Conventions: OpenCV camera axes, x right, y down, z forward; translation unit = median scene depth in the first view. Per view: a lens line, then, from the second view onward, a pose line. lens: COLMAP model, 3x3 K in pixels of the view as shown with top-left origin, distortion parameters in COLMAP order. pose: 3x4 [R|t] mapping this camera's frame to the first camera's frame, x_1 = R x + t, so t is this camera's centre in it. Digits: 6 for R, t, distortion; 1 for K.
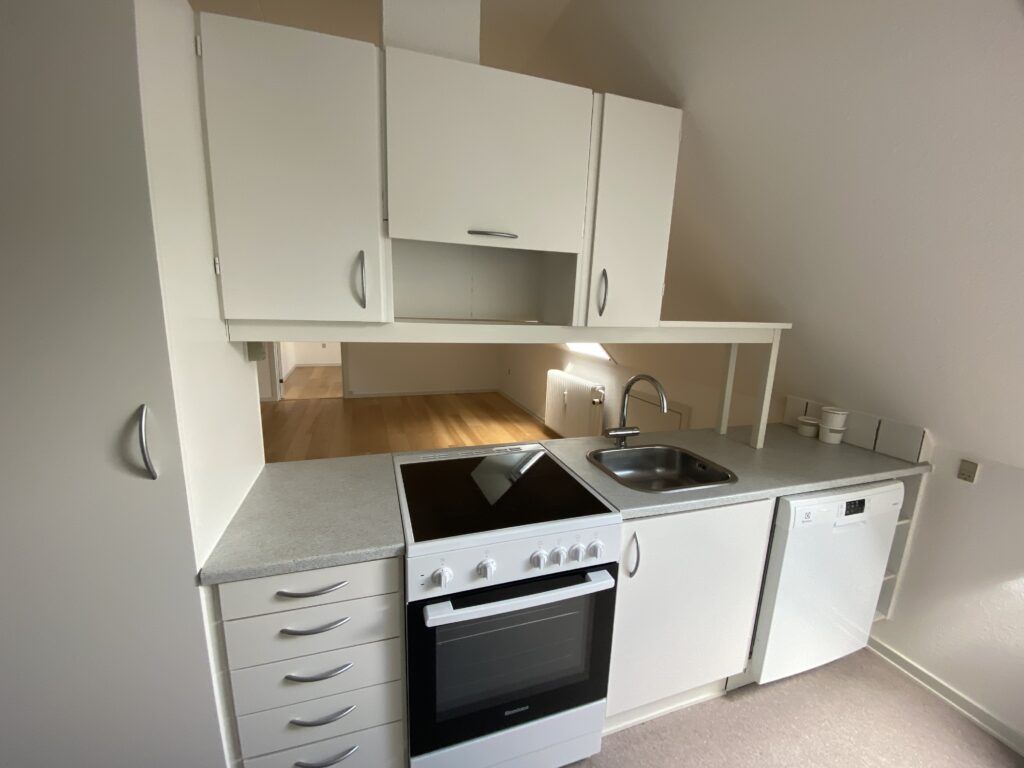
lens RADIAL K [[410.2, 0, 511.3], [0, 410.2, 386.9], [0, 0, 1]] dist [0.064851, -0.044497]
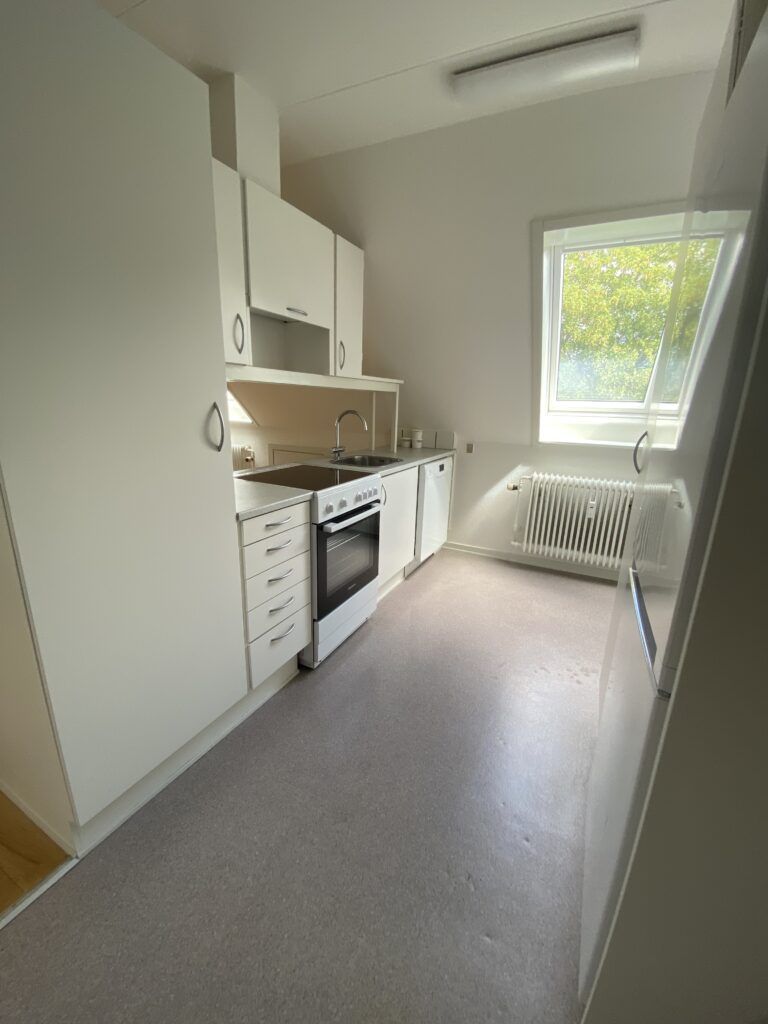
lens RADIAL K [[410.2, 0, 384.0], [0, 410.2, 512.0], [0, 0, 1]] dist [0.064851, -0.044497]
pose [[0.723649, -0.196220, 0.661687, -0.893174], [0.133658, 0.980426, 0.144566, 0.179384], [-0.677103, -0.016175, 0.735711, -0.375550]]
